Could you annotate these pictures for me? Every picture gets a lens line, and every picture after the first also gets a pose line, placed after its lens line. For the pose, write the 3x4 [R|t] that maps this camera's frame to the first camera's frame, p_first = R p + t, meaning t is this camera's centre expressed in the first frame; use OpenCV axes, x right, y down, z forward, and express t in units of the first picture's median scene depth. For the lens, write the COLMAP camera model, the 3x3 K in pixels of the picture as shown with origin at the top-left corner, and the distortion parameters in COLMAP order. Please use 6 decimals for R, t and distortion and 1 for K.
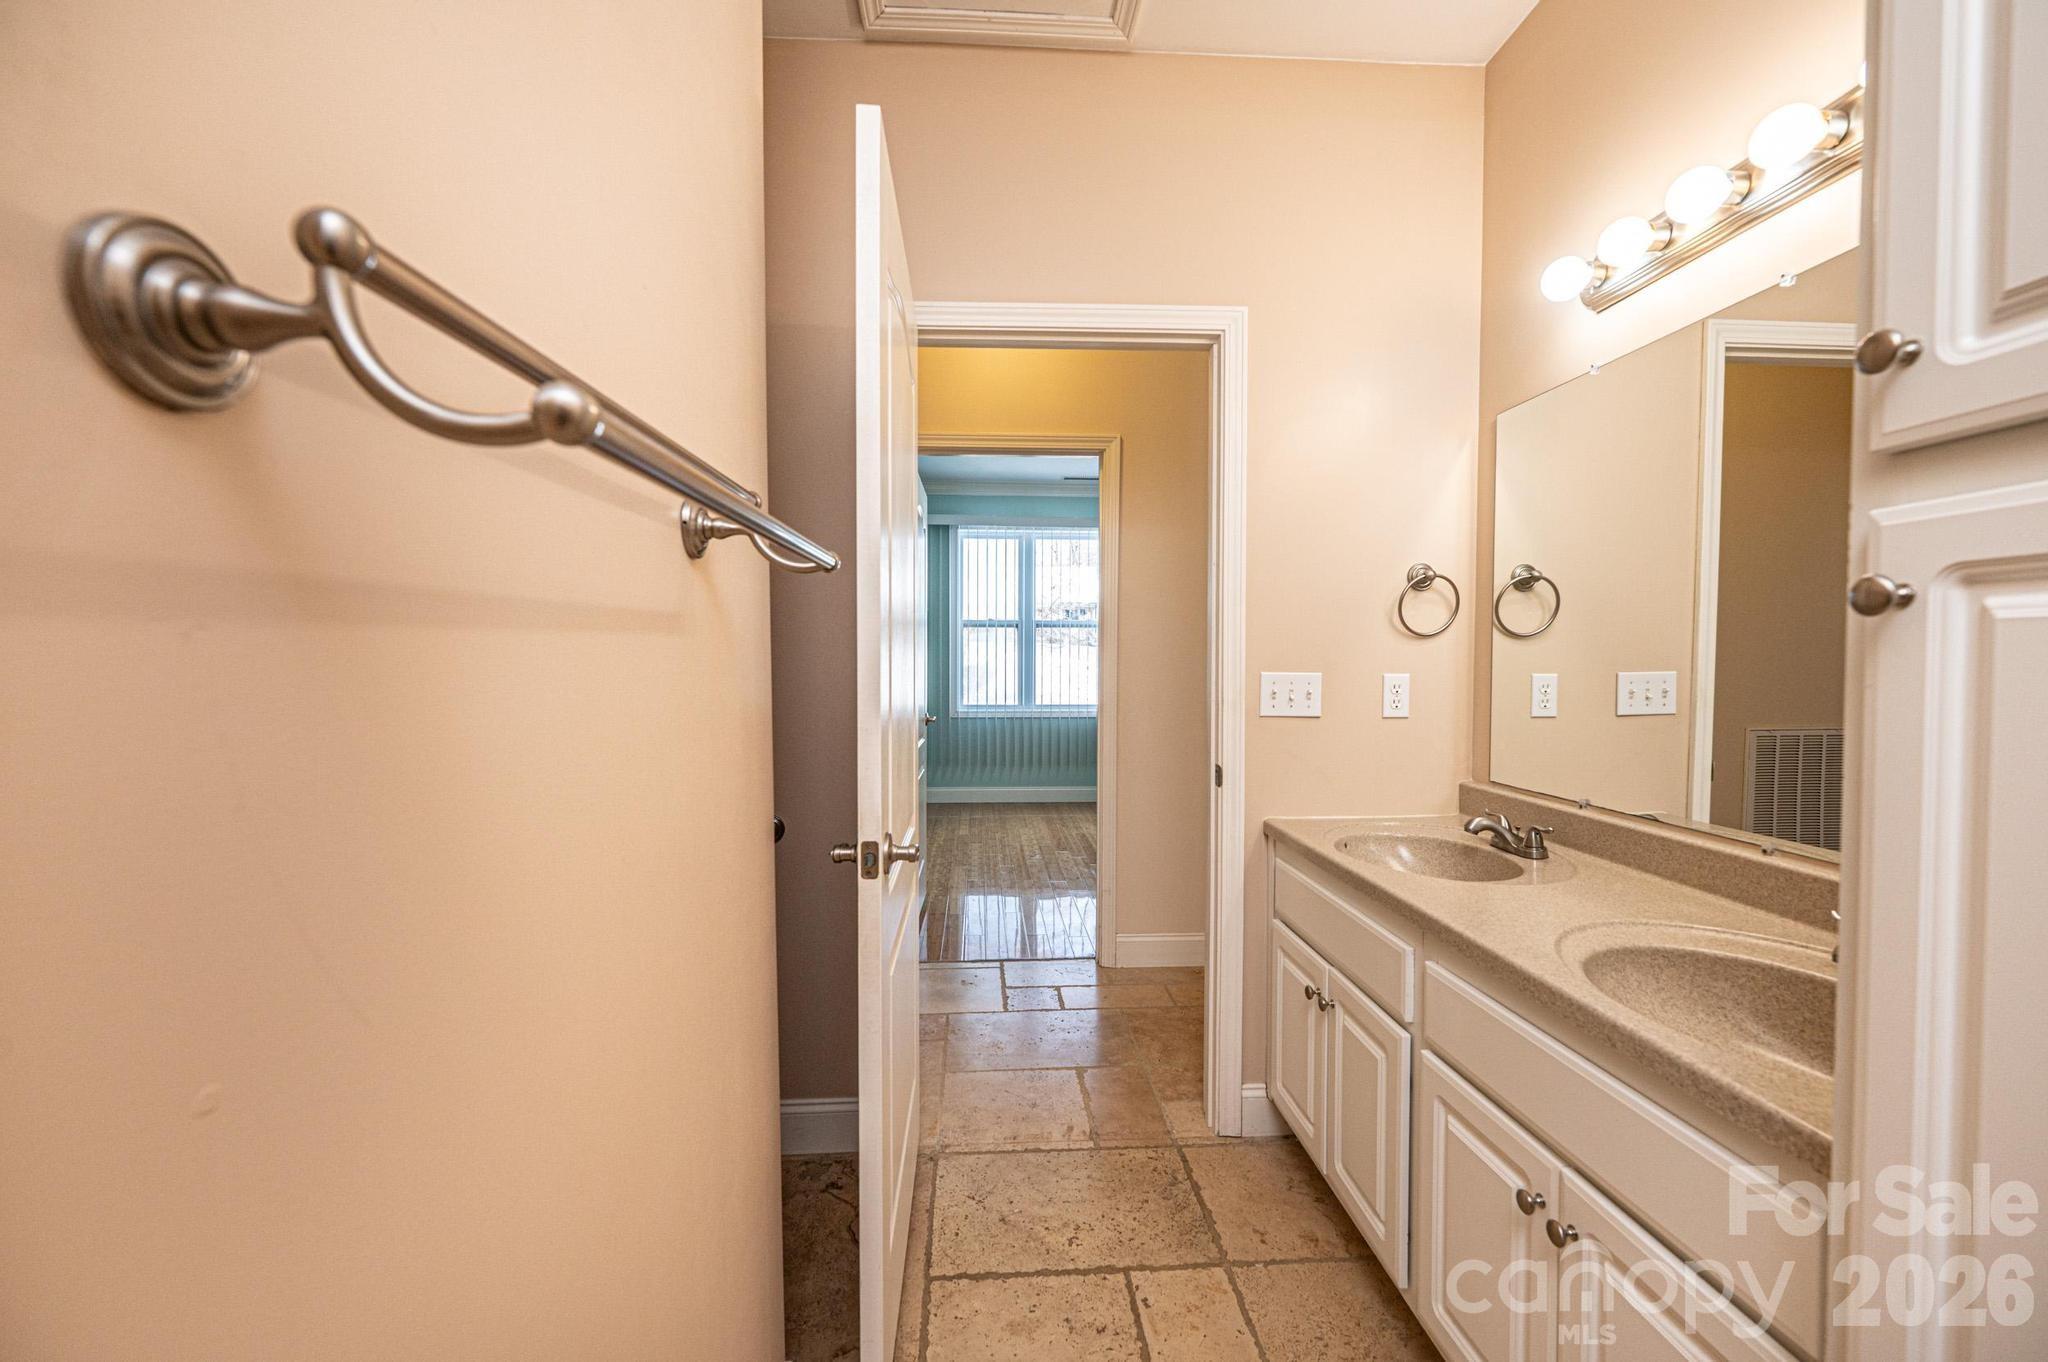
lens RADIAL K [[809.6, 0, 1024.0], [0, 809.6, 681.0], [0, 0, 1]] dist [-0.000993, -0.000012]
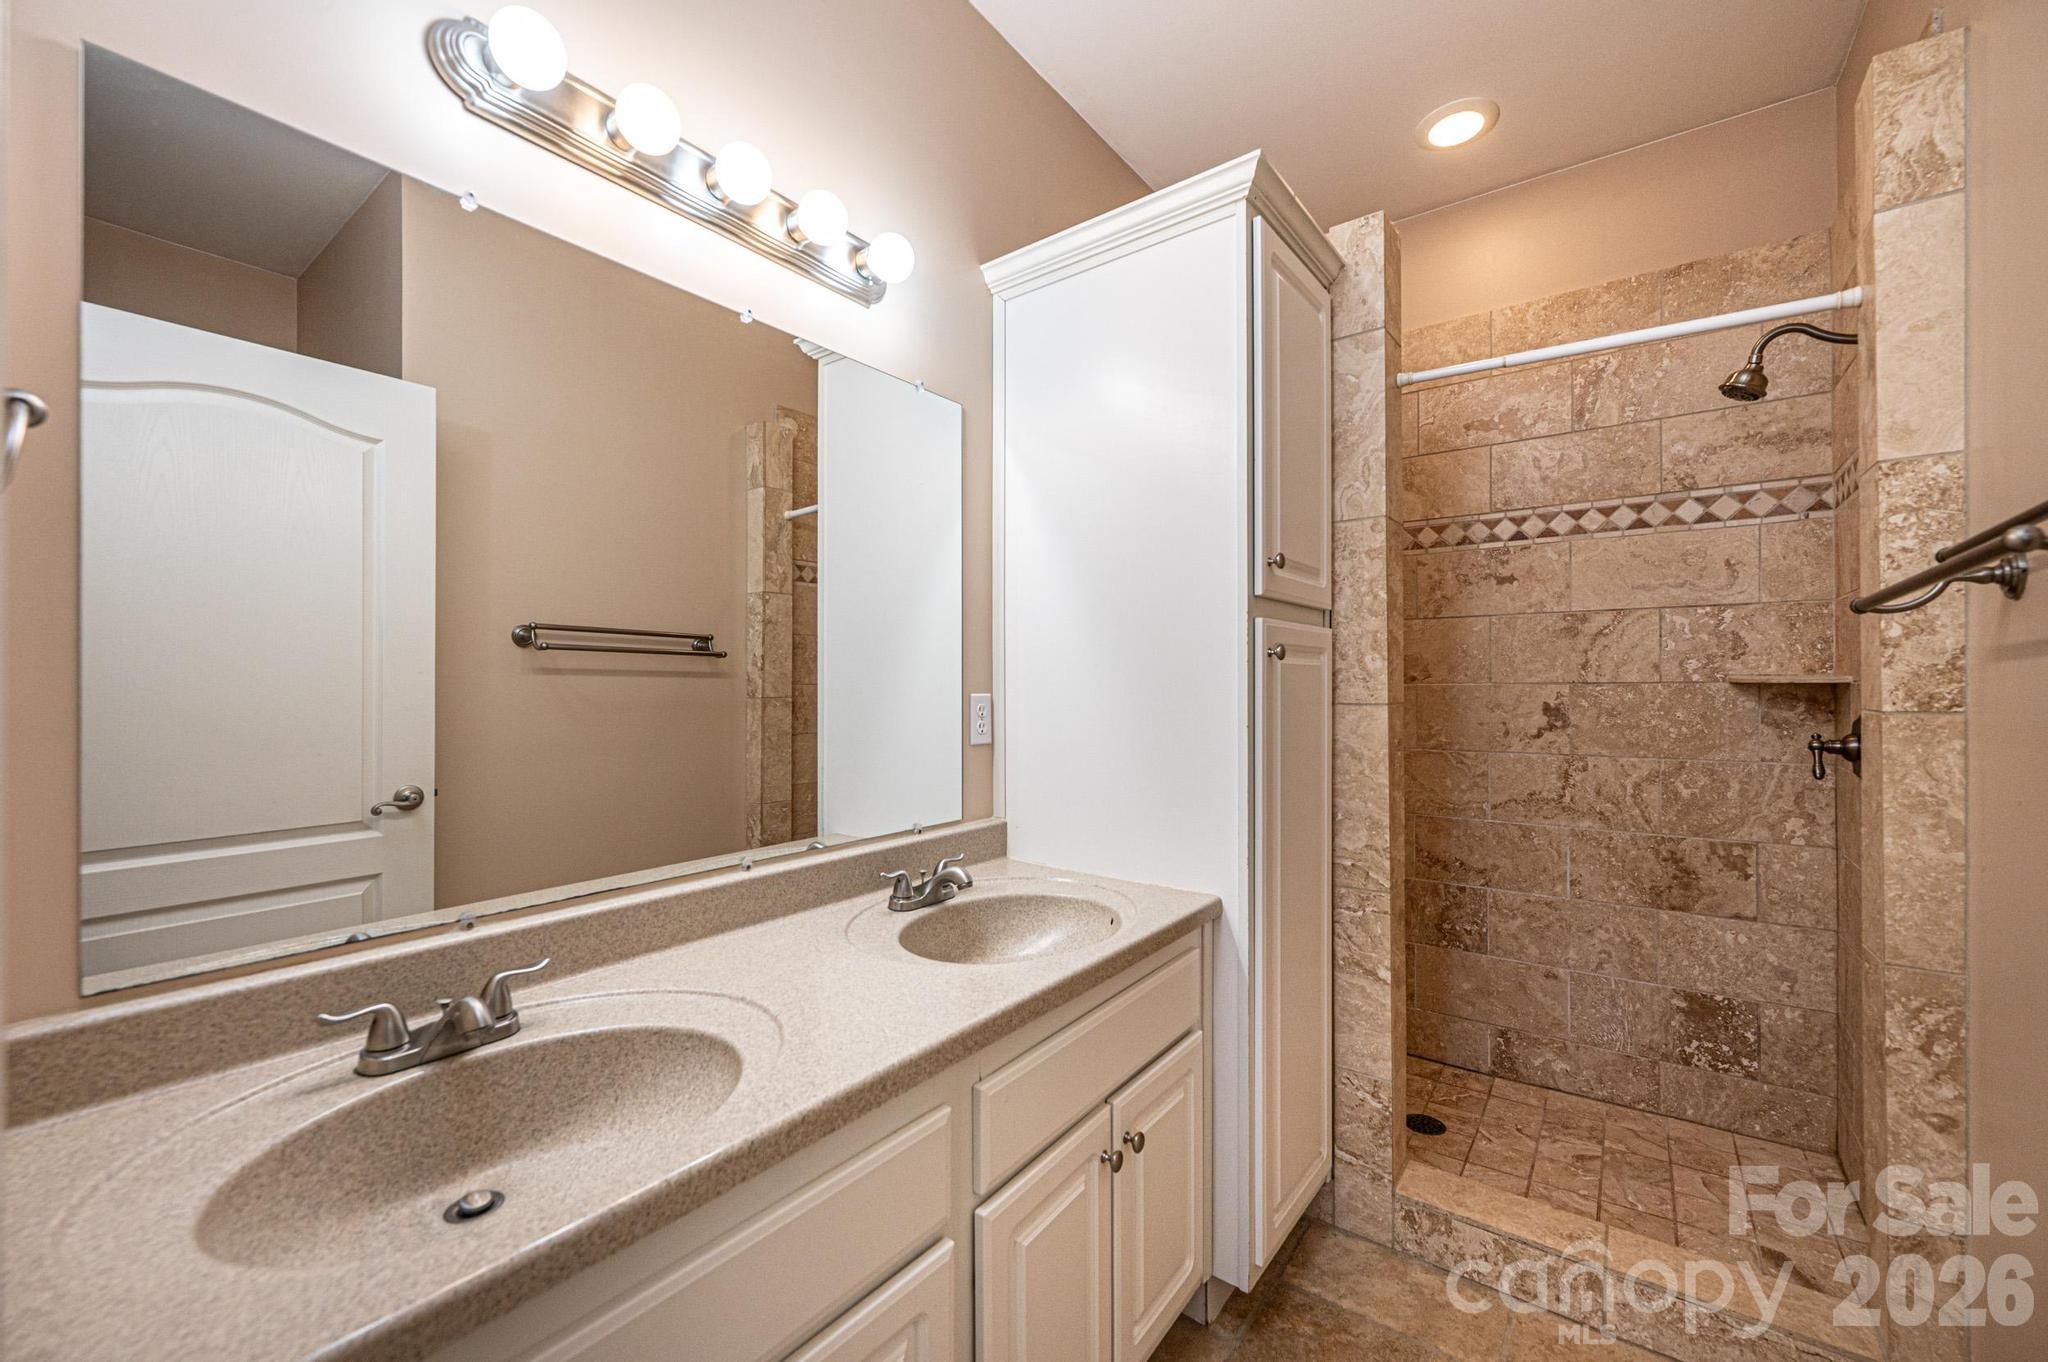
lens RADIAL K [[809.6, 0, 1024.0], [0, 809.6, 681.0], [0, 0, 1]] dist [-0.000993, -0.000012]
pose [[-0.769173, 0.011234, 0.638942, 0.005511], [0.024924, 0.999612, 0.012429, -0.024581], [-0.638554, 0.025485, -0.769155, 1.561594]]
